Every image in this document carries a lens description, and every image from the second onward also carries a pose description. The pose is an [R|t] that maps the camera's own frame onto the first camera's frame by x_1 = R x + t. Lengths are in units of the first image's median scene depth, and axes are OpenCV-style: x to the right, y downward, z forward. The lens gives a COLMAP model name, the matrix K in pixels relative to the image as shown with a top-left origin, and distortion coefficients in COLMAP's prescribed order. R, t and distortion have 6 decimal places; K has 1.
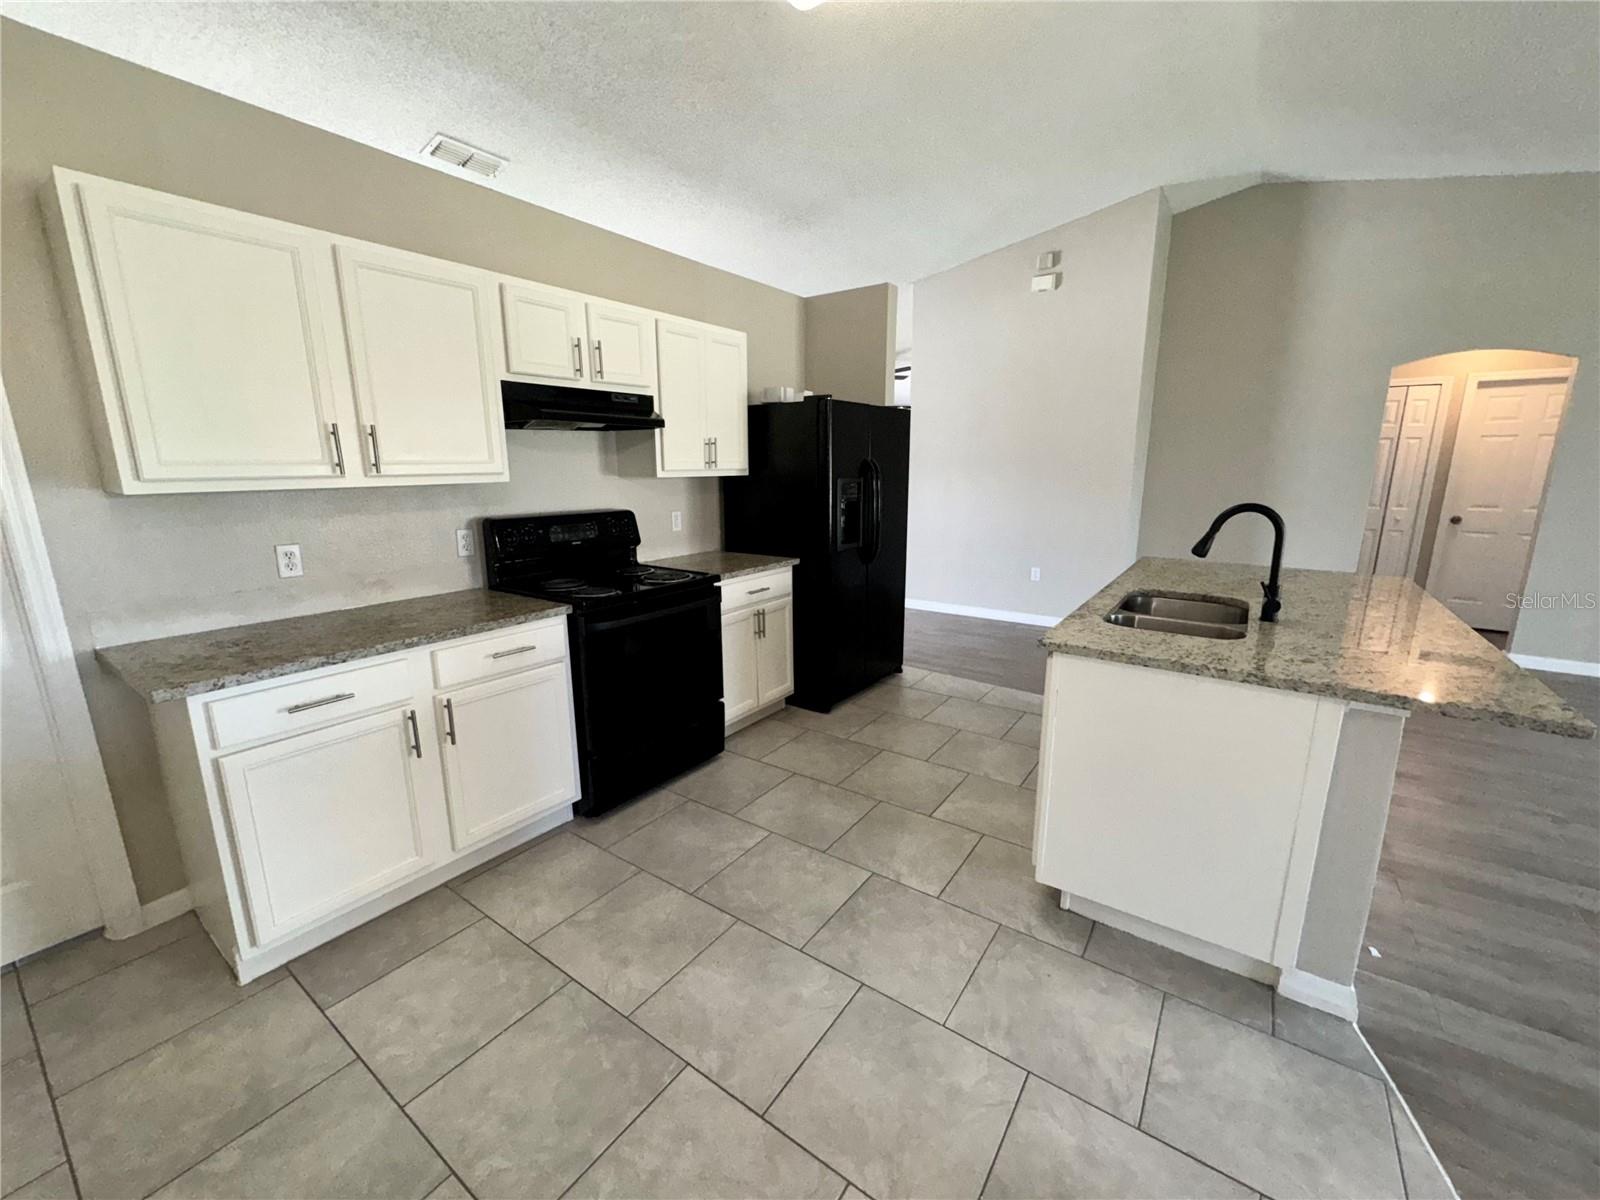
lens RADIAL K [[643.9, 0, 798.1], [0, 643.9, 596.9], [0, 0, 1]] dist [-0.001659, -0.000257]
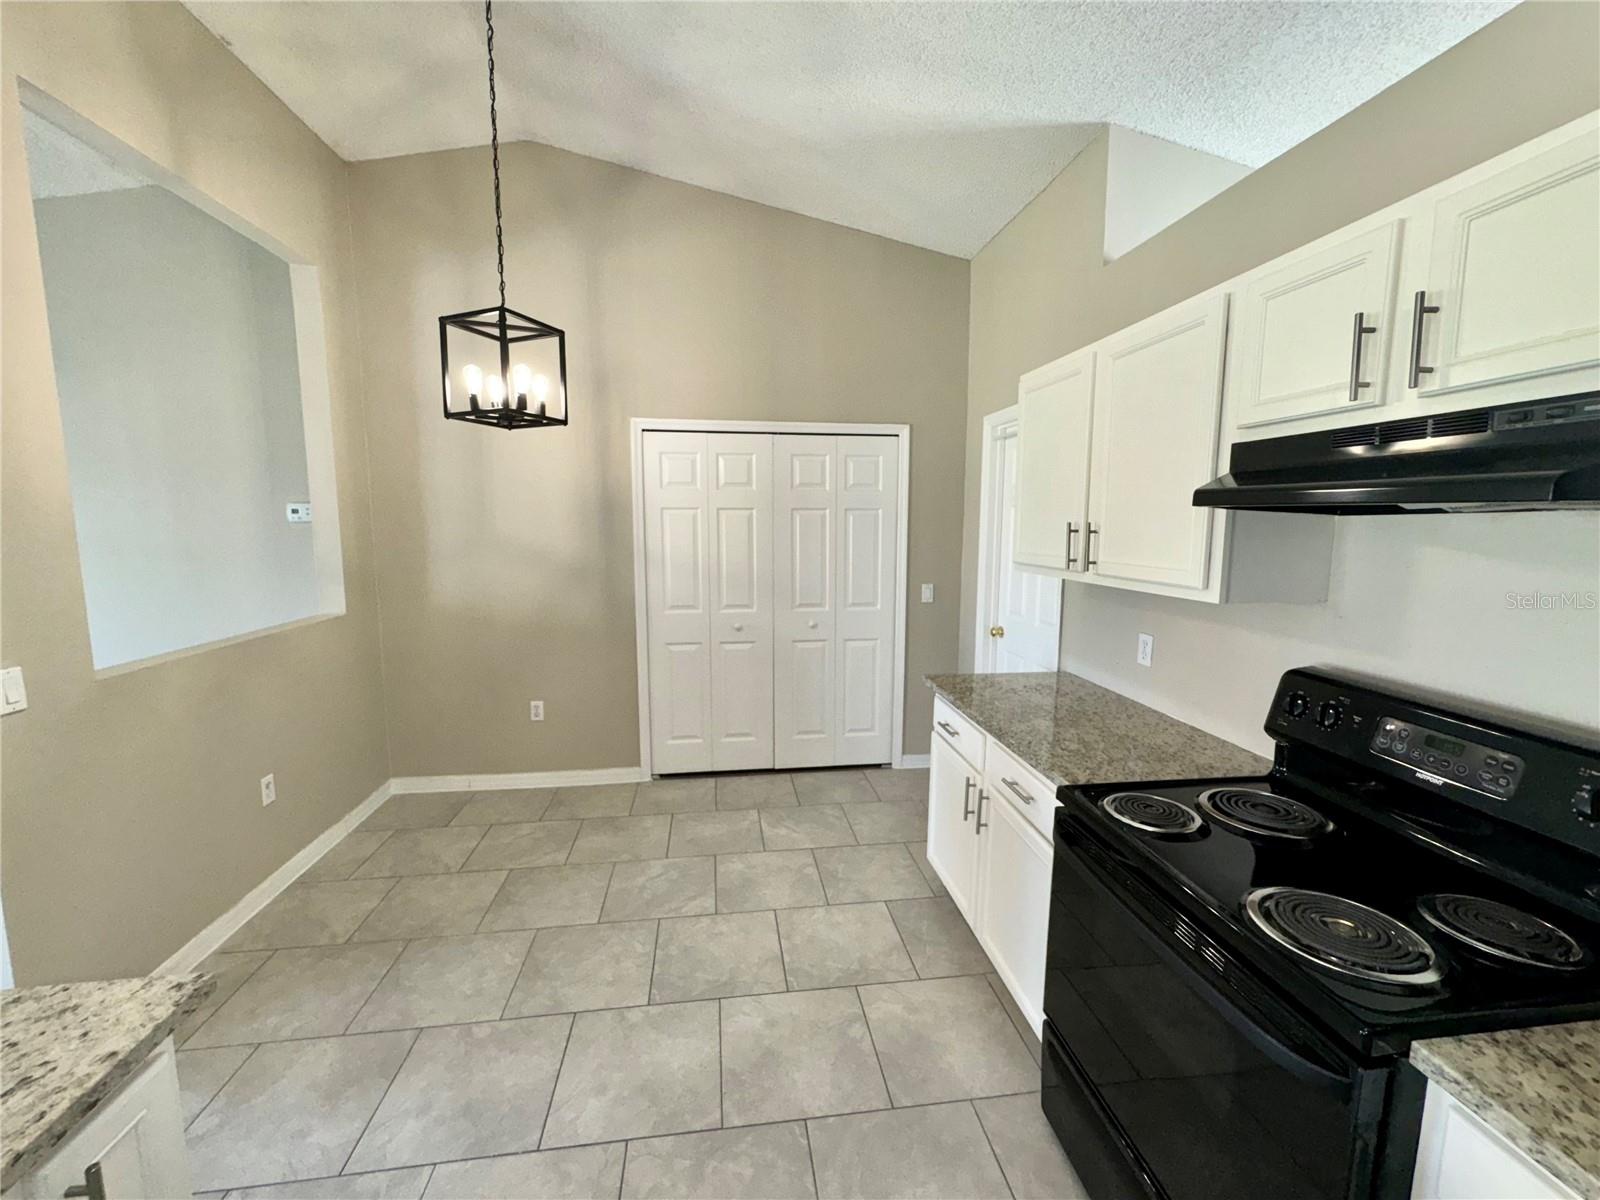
lens RADIAL K [[643.9, 0, 798.1], [0, 643.9, 596.9], [0, 0, 1]] dist [-0.001659, -0.000257]
pose [[-0.729313, 0.086519, -0.678688, 0.383584], [-0.141441, 0.951477, 0.273286, -0.427411], [0.669400, 0.295306, -0.681687, 1.656499]]
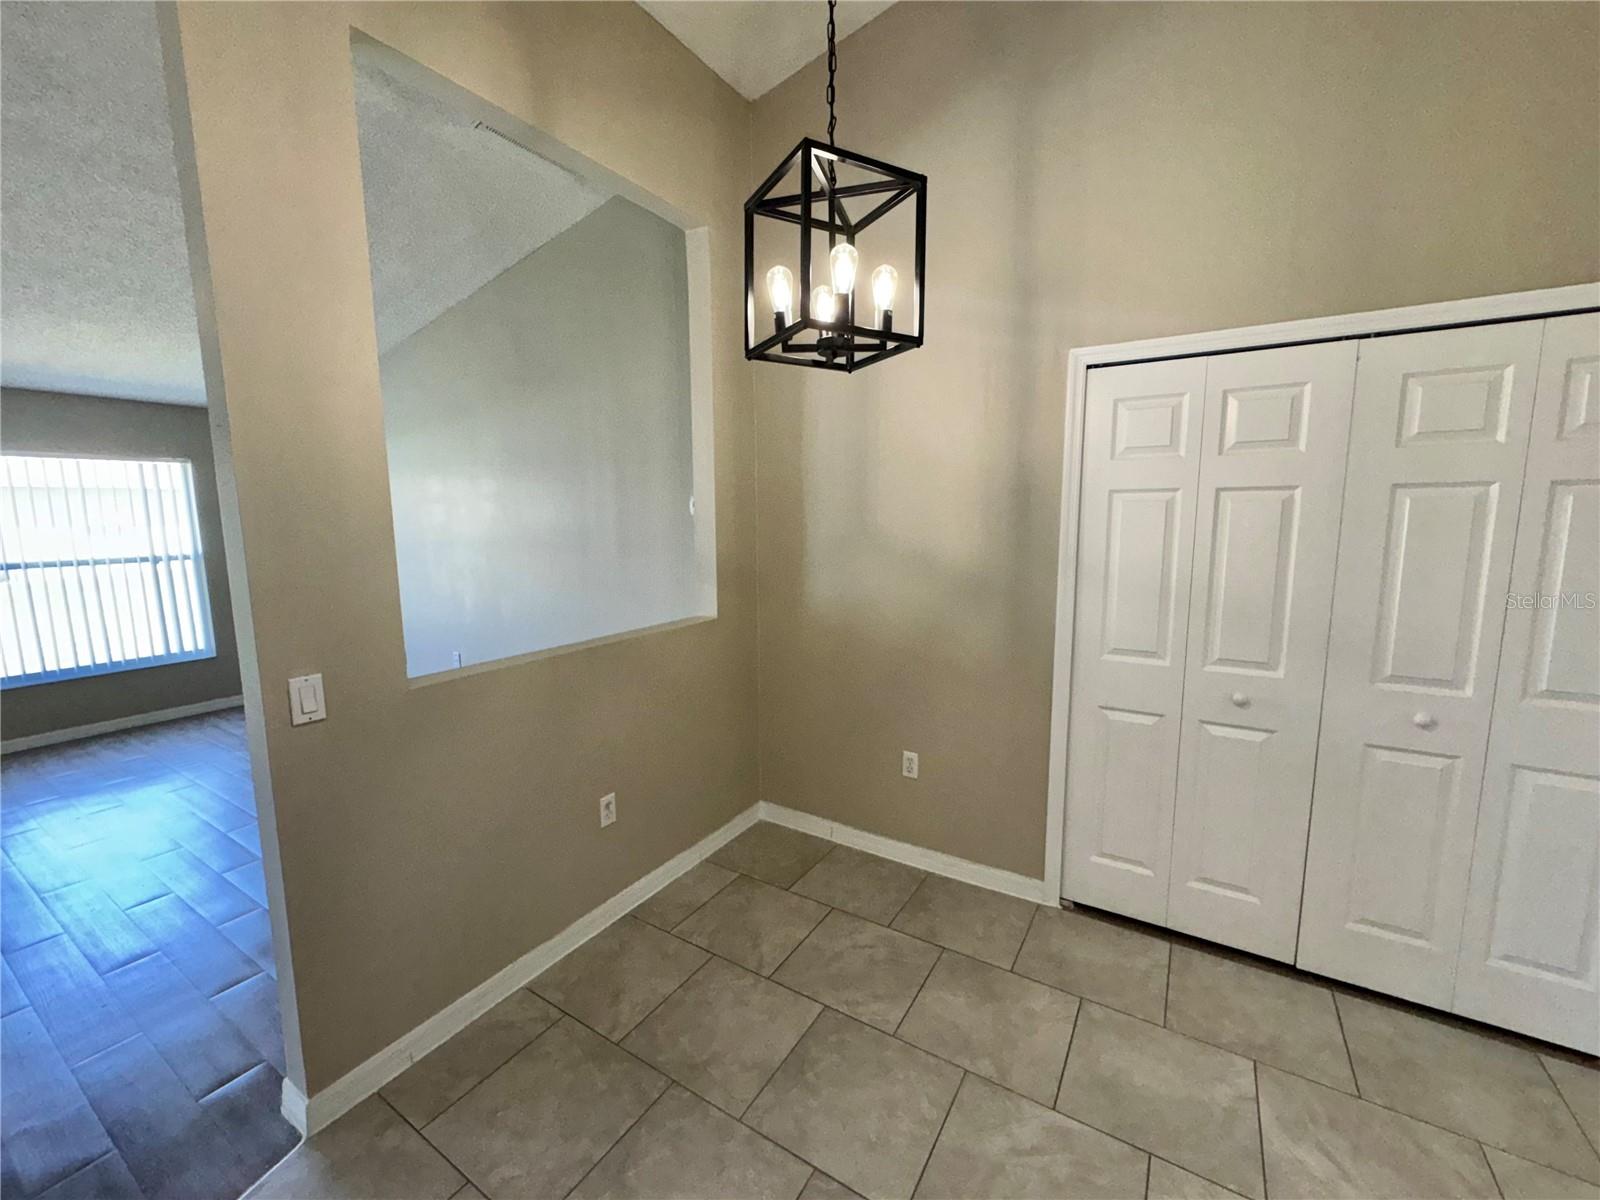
lens RADIAL K [[643.9, 0, 798.1], [0, 643.9, 596.9], [0, 0, 1]] dist [-0.001659, -0.000257]
pose [[-0.998072, 0.021617, -0.058177, -0.027504], [0.000732, 0.941415, 0.337250, -0.304678], [0.062059, 0.336558, -0.939616, 1.101762]]
